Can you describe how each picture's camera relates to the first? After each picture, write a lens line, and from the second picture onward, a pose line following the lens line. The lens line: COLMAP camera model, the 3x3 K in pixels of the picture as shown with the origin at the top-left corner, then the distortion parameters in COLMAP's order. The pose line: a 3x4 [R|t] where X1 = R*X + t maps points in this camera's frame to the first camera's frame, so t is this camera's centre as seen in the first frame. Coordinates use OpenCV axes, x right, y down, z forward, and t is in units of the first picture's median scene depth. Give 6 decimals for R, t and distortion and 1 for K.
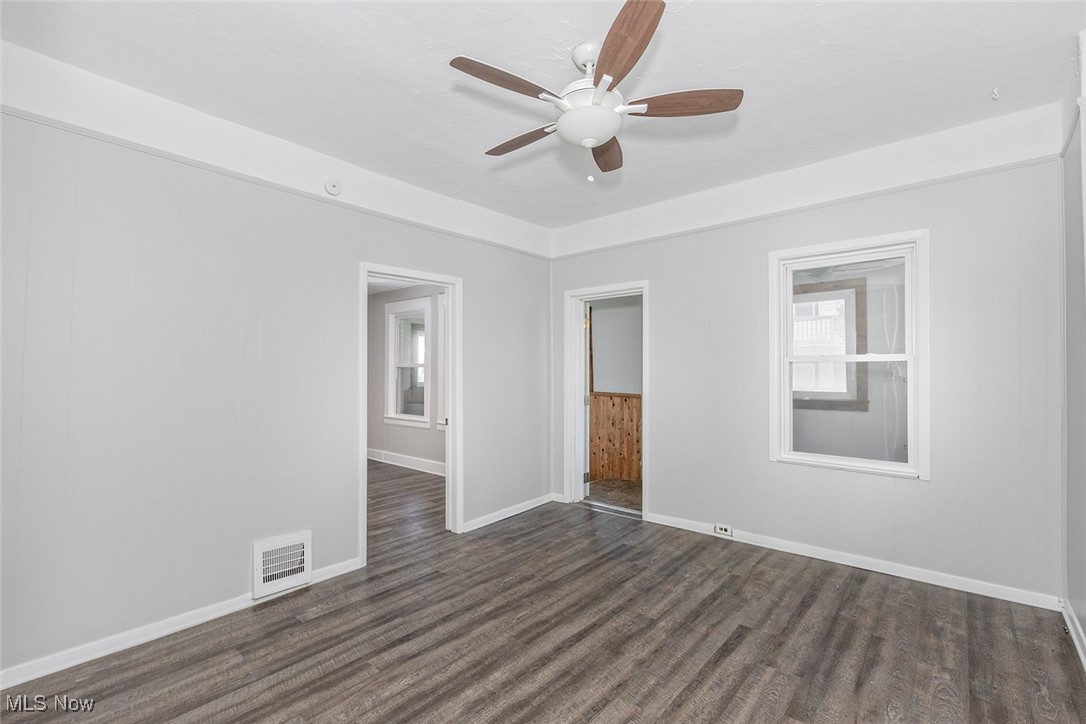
lens RADIAL K [[483.8, 0, 527.1], [0, 483.8, 367.8], [0, 0, 1]] dist [-0.000630, -0.000764]
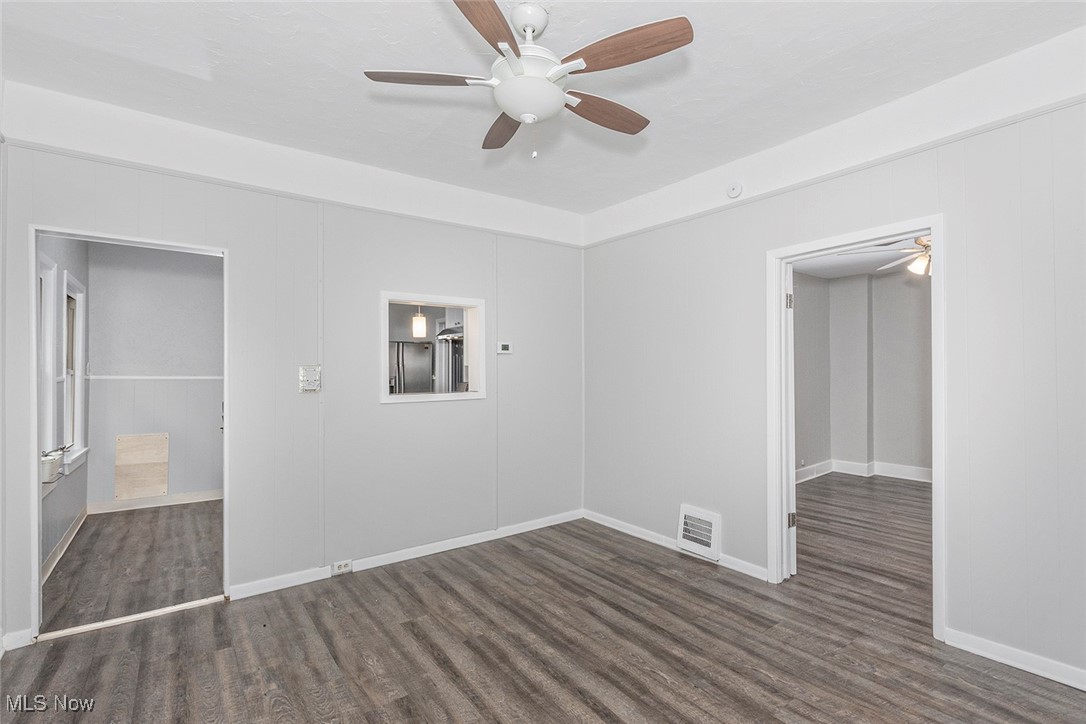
lens RADIAL K [[481.3, 0, 564.1], [0, 481.3, 382.6], [0, 0, 1]] dist [-0.000003, -0.000165]
pose [[-0.162749, 0.034227, -0.986074, 0.820136], [0.013686, 0.999380, 0.032430, -0.009839], [0.986573, -0.008217, -0.163117, 1.000415]]
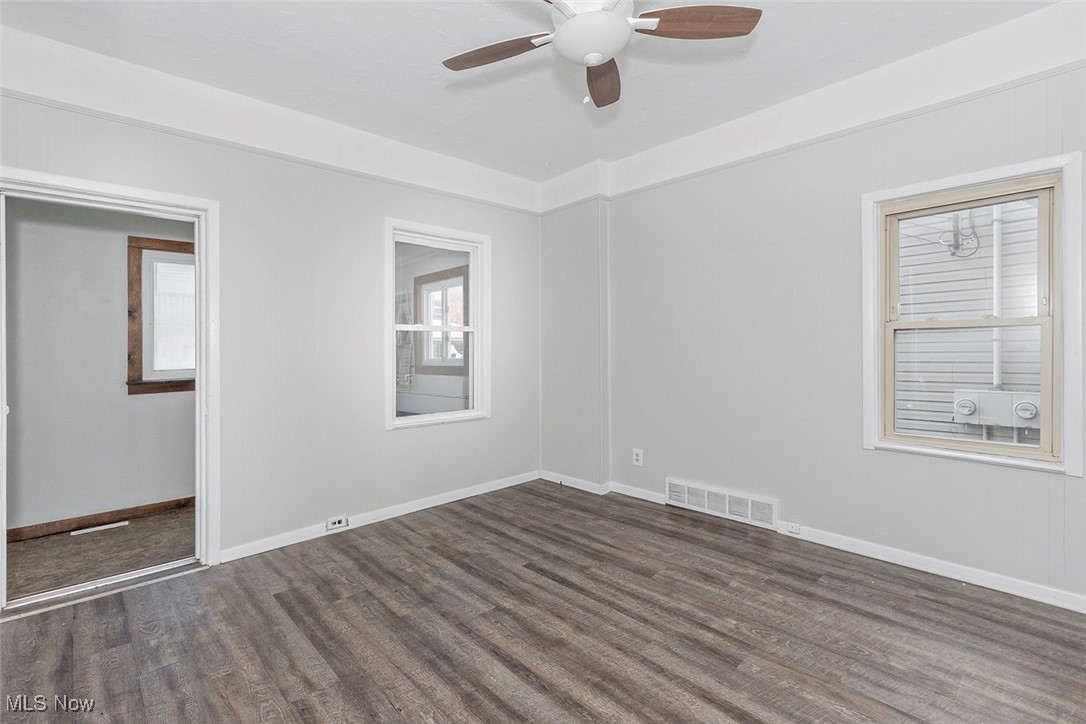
lens RADIAL K [[494.5, 0, 533.2], [0, 494.5, 353.0], [0, 0, 1]] dist [-0.000372, -0.000433]
pose [[0.086894, -0.003948, 0.996210, -0.619196], [0.007893, 0.999963, 0.003274, 0.055776], [-0.996186, 0.007578, 0.086922, 0.847581]]
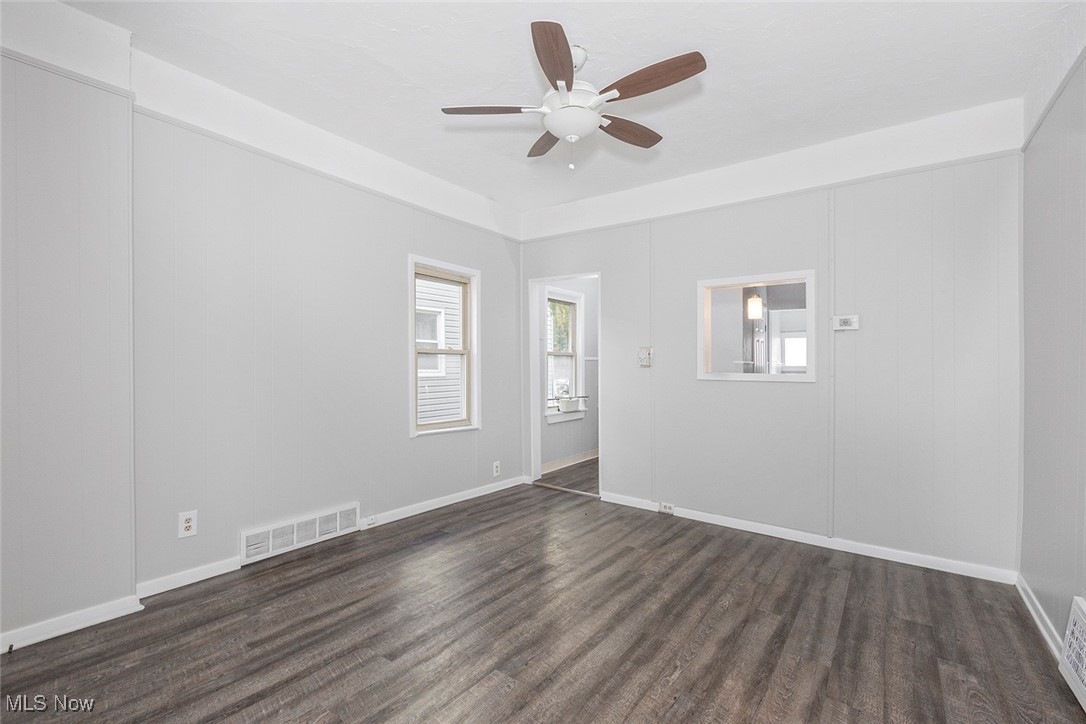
lens RADIAL K [[496.6, 0, 544.1], [0, 496.6, 370.4], [0, 0, 1]] dist [0.001360, 0.000046]
pose [[-0.991899, -0.003930, -0.126968, 0.290050], [-0.004586, 0.999978, 0.004874, 0.052573], [0.126946, 0.005416, -0.991895, 1.763410]]
